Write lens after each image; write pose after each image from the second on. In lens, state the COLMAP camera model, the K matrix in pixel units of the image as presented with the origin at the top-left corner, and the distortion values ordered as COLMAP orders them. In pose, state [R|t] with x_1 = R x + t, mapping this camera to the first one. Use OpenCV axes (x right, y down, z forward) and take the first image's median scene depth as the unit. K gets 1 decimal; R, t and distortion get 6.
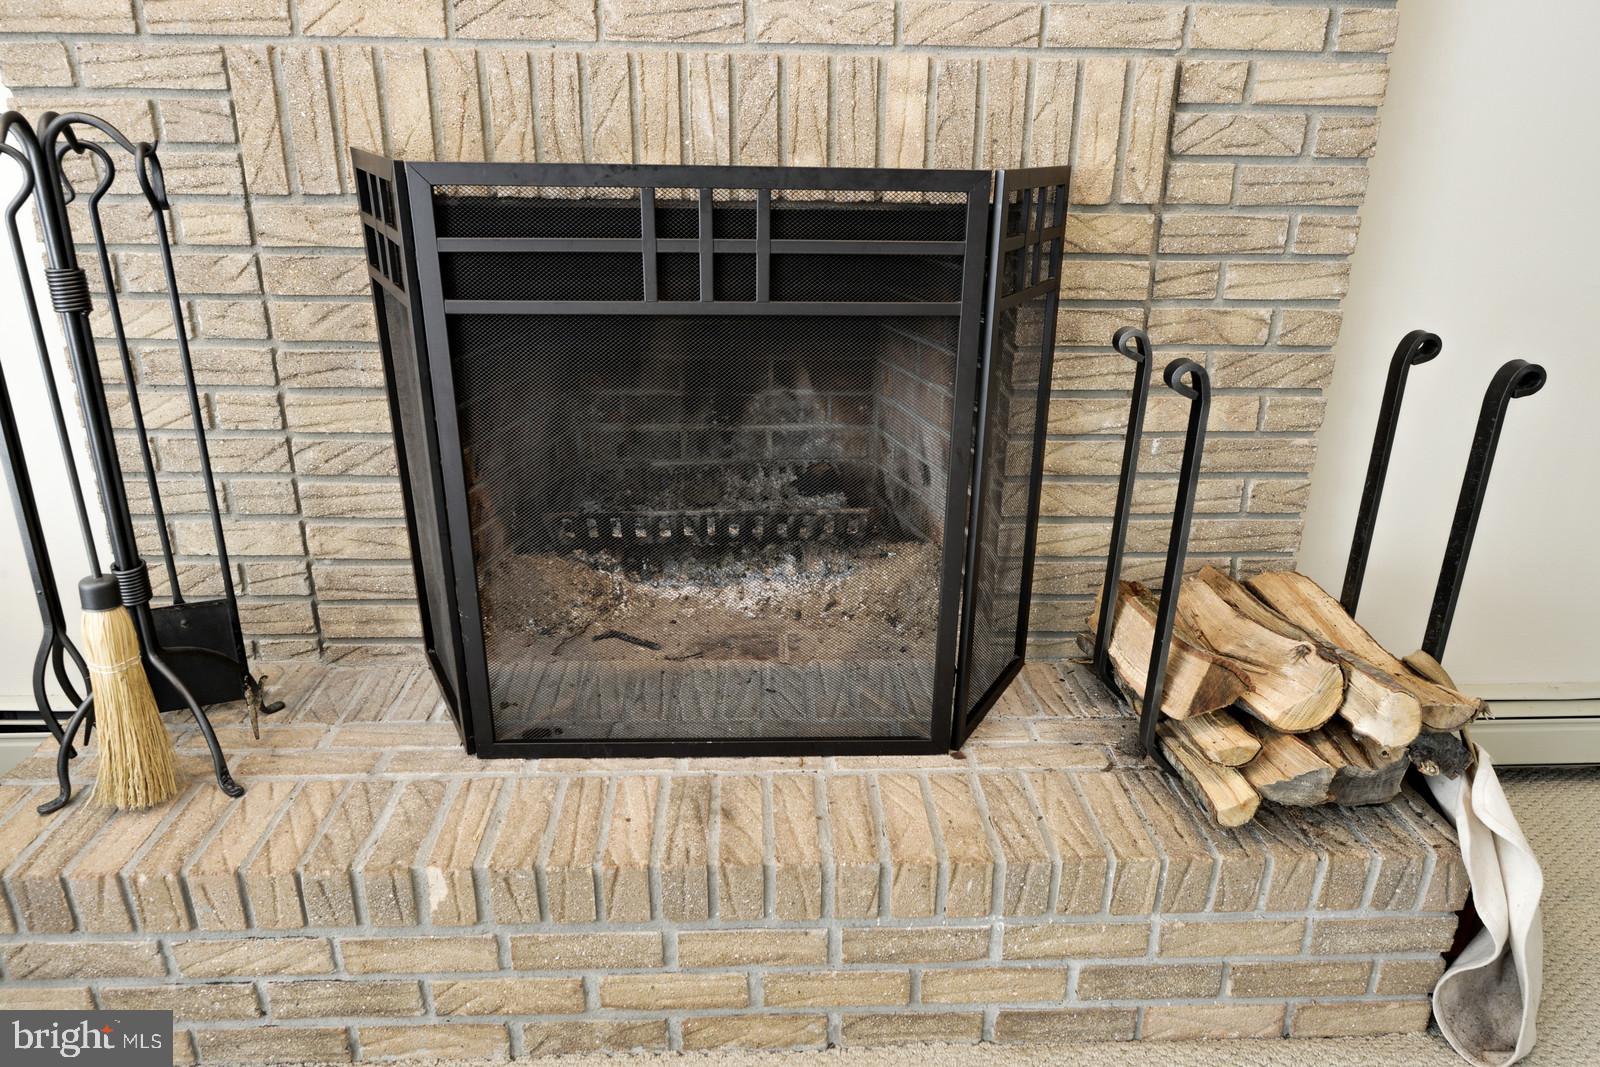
lens RADIAL K [[1057.4, 0, 805.0], [0, 1057.4, 529.6], [0, 0, 1]] dist [0.002242, 0.001183]
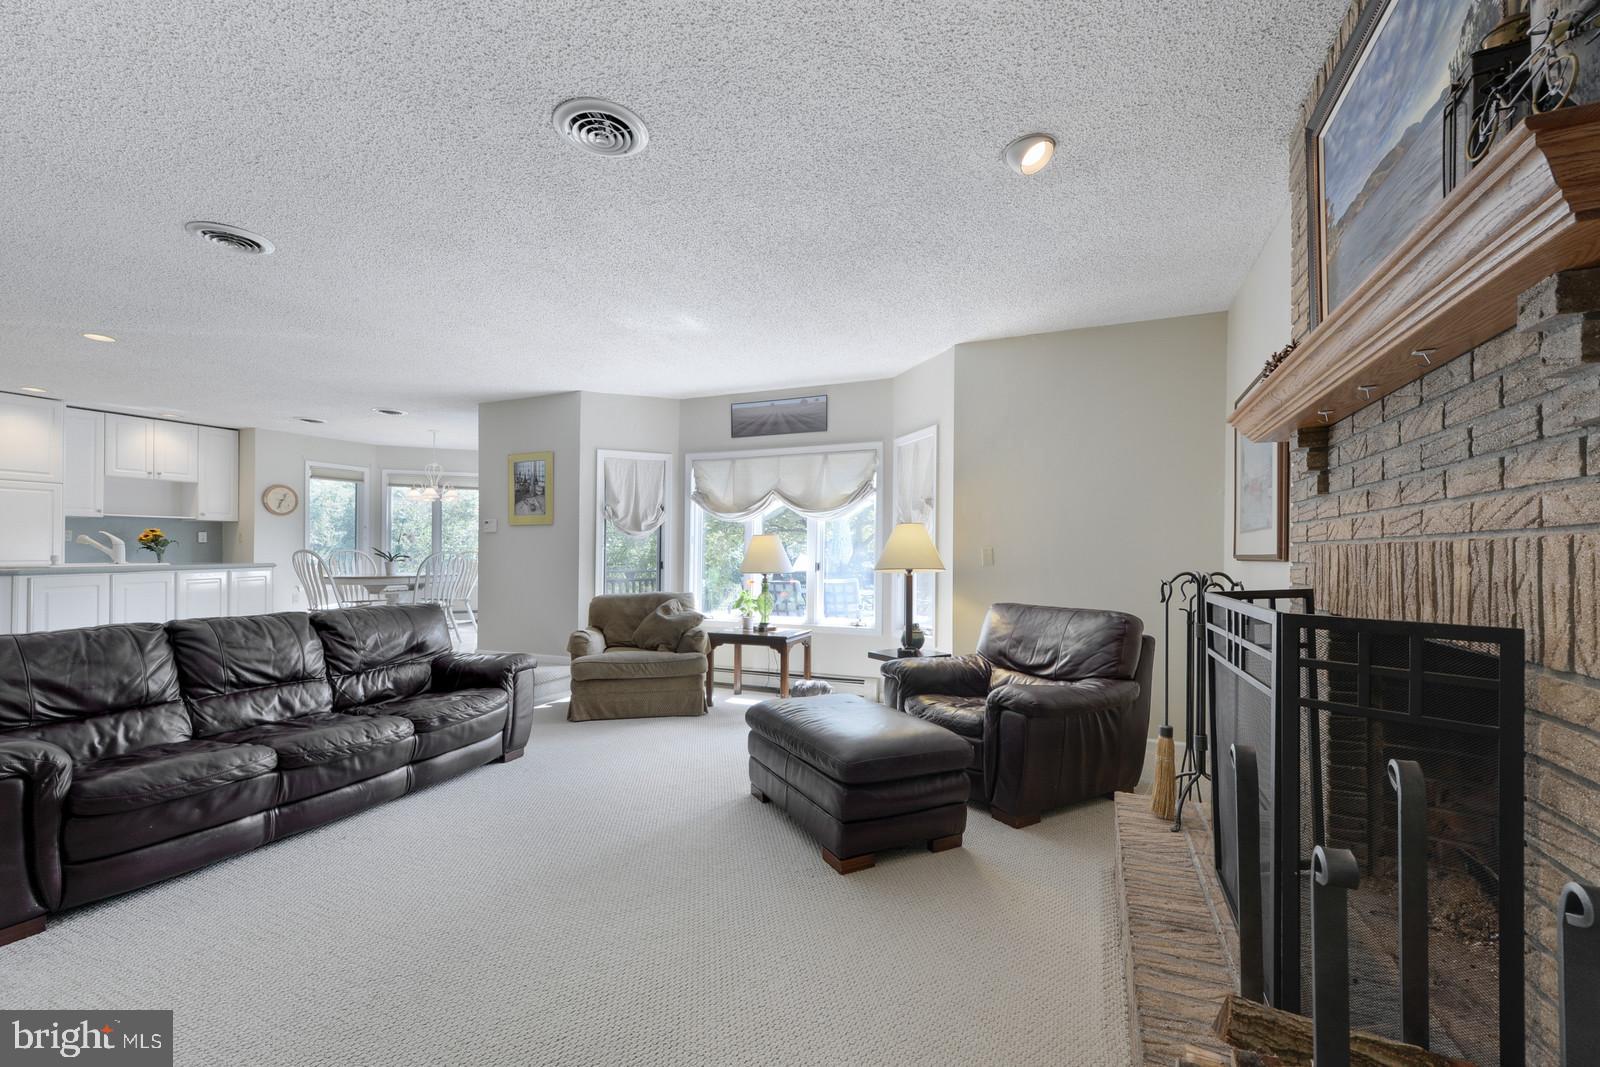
lens RADIAL K [[673.5, 0, 803.3], [0, 673.5, 555.9], [0, 0, 1]] dist [0.001657, 0.000054]
pose [[-0.431720, -0.010338, -0.901948, 1.274711], [-0.325387, 0.934391, 0.145038, -0.299862], [0.841273, 0.356098, -0.406760, 0.695070]]
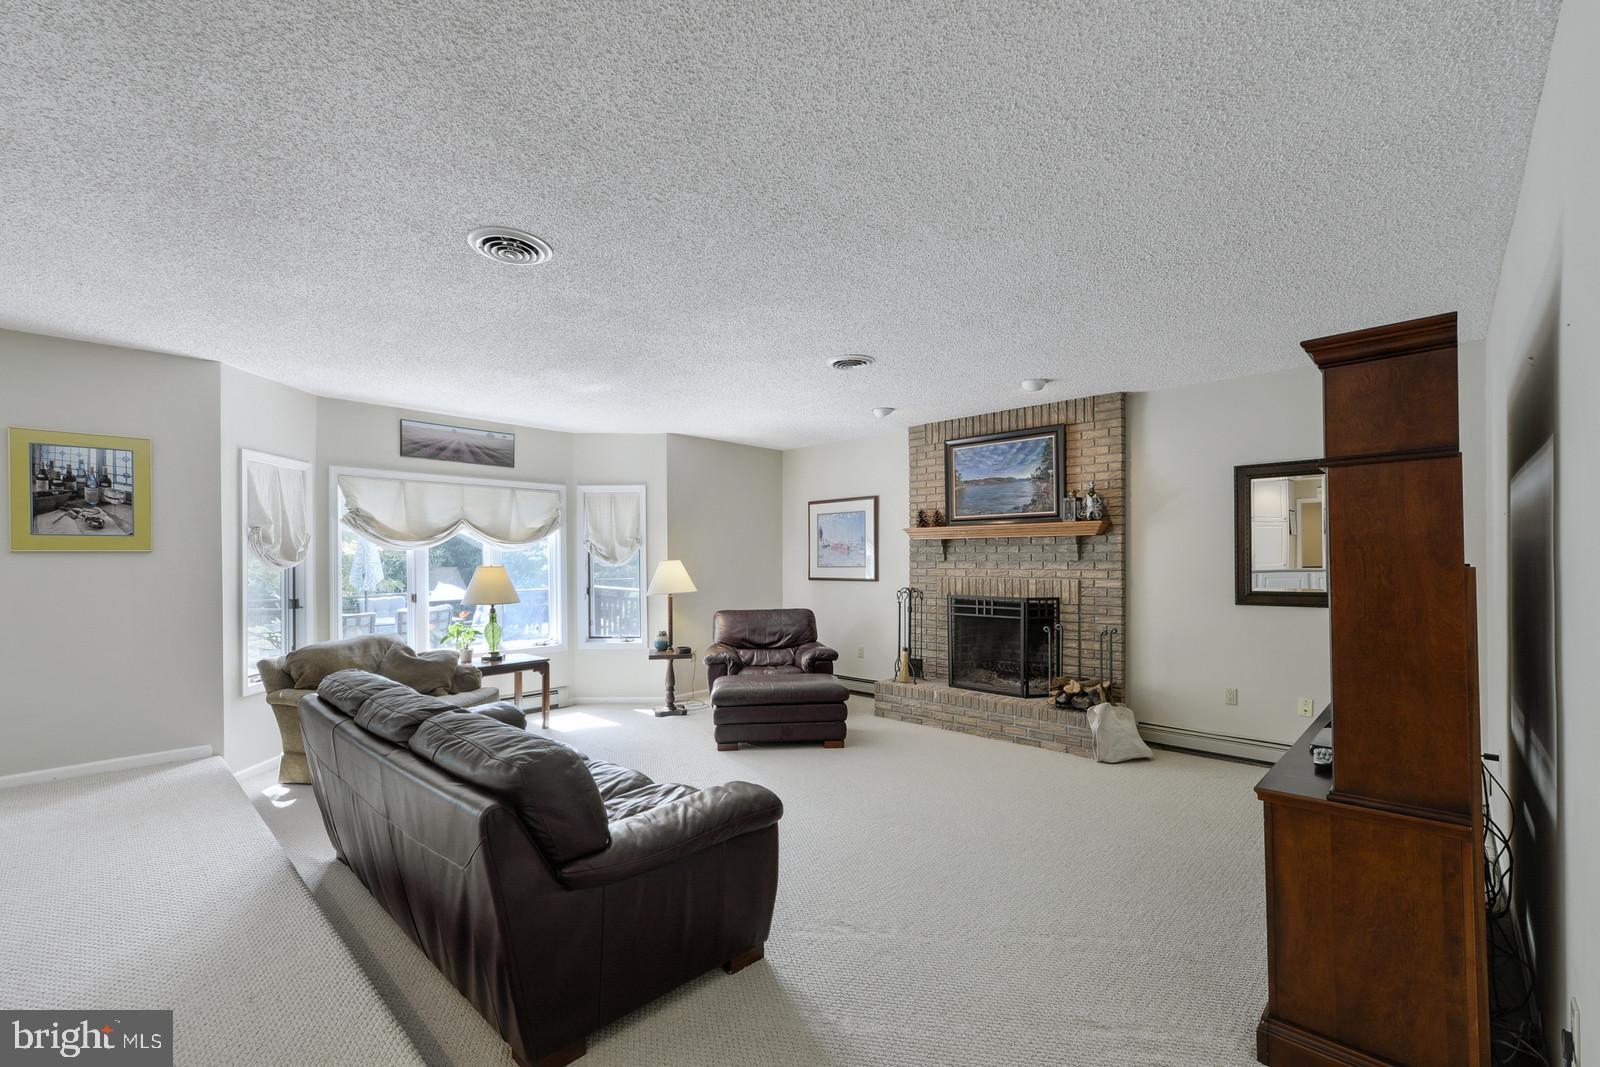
lens RADIAL K [[673.5, 0, 803.3], [0, 673.5, 555.9], [0, 0, 1]] dist [0.001657, 0.000054]
pose [[0.700120, -0.016634, -0.713831, 1.980636], [-0.240017, 0.936072, -0.257220, 0.746227], [0.672476, 0.351416, 0.651370, -2.483802]]
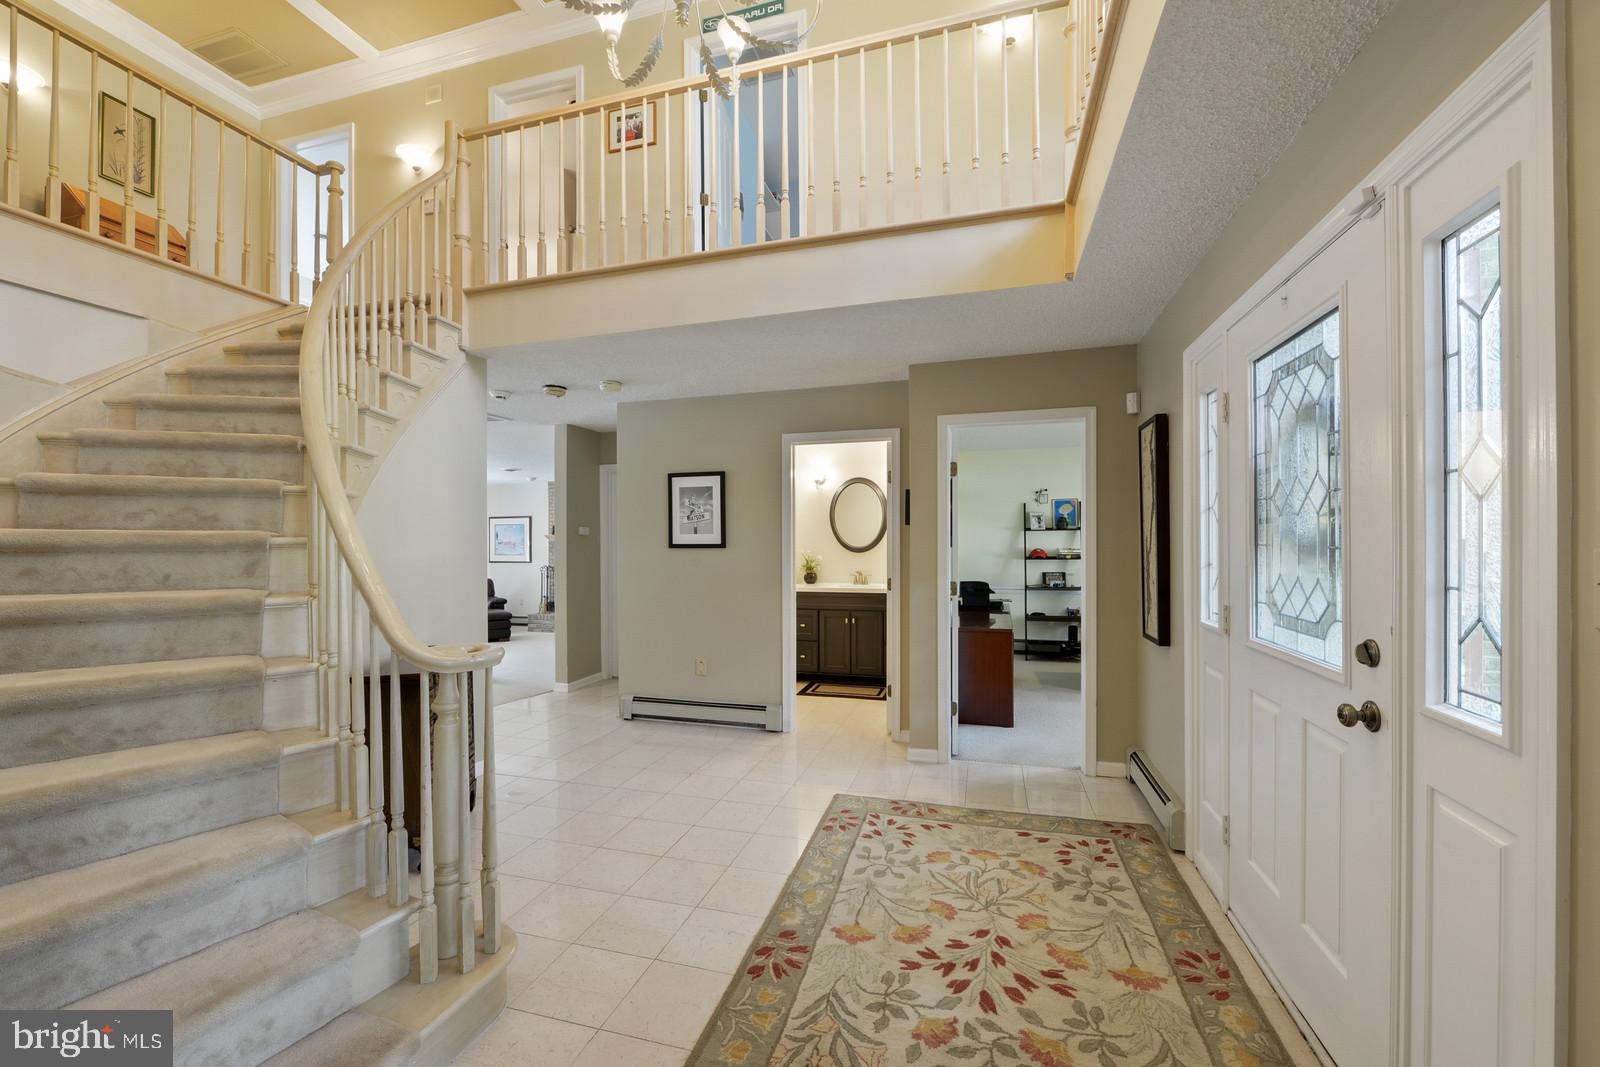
lens RADIAL K [[633.4, 0, 802.7], [0, 633.4, 545.3], [0, 0, 1]] dist [-0.002144, -0.003023]
pose [[0.949783, -0.013512, -0.312618, 4.942878], [-0.096493, 0.937730, -0.333692, 1.781014], [0.297660, 0.347101, 0.889337, -5.381521]]
